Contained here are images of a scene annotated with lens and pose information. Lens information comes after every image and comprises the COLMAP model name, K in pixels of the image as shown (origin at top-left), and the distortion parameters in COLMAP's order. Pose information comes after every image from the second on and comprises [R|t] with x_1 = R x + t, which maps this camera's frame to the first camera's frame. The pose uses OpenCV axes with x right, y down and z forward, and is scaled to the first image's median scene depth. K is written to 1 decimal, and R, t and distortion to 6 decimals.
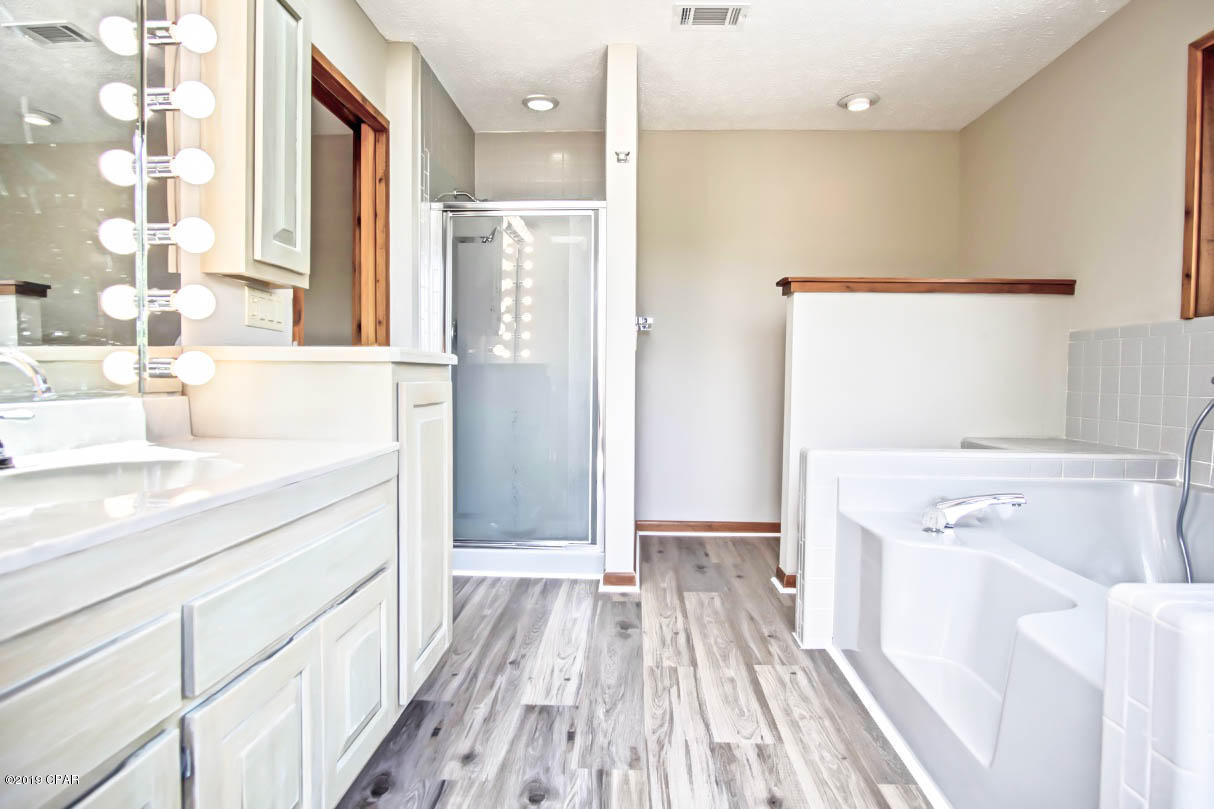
lens RADIAL K [[634.0, 0, 605.5], [0, 634.0, 399.1], [0, 0, 1]] dist [-0.046641, -0.000170]
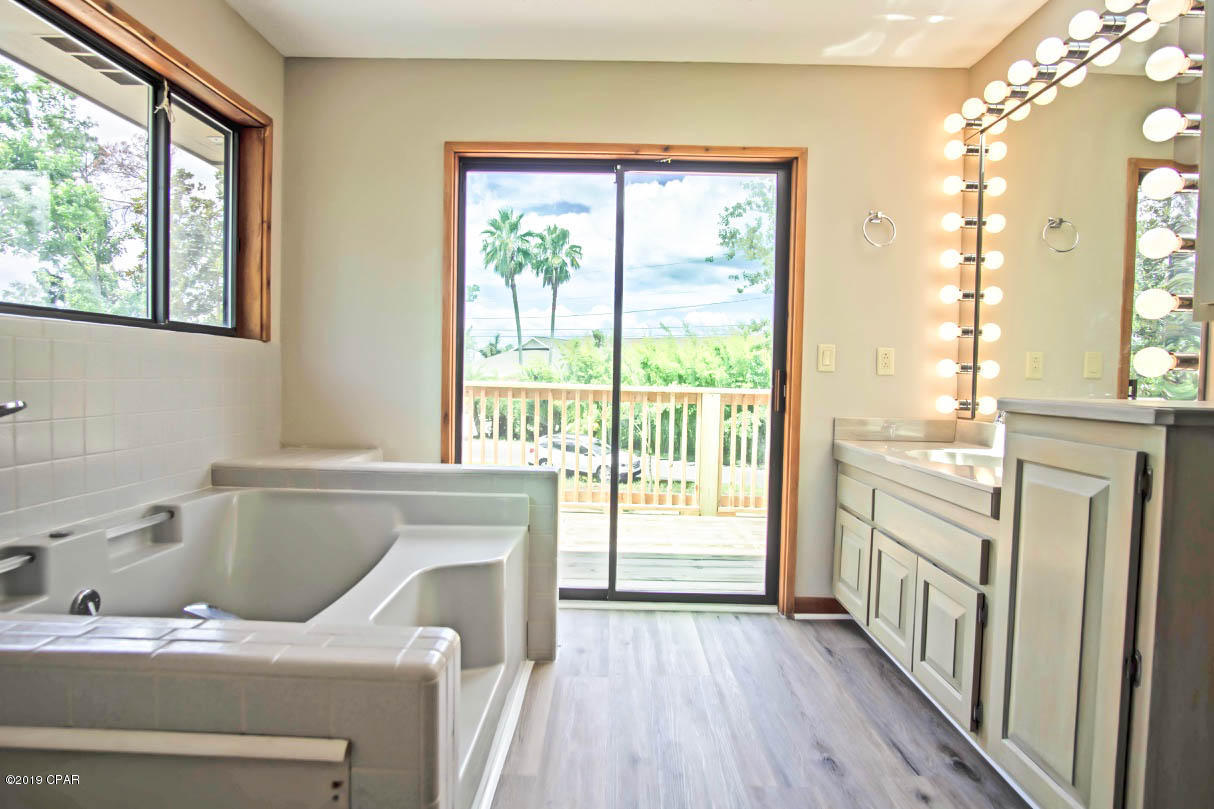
lens RADIAL K [[634.0, 0, 605.5], [0, 634.0, 399.1], [0, 0, 1]] dist [-0.046641, -0.000170]
pose [[-0.999583, -0.012526, -0.026033, 0.349418], [-0.014096, 0.998035, 0.061061, -0.133965], [0.025217, 0.061402, -0.997795, 2.044630]]
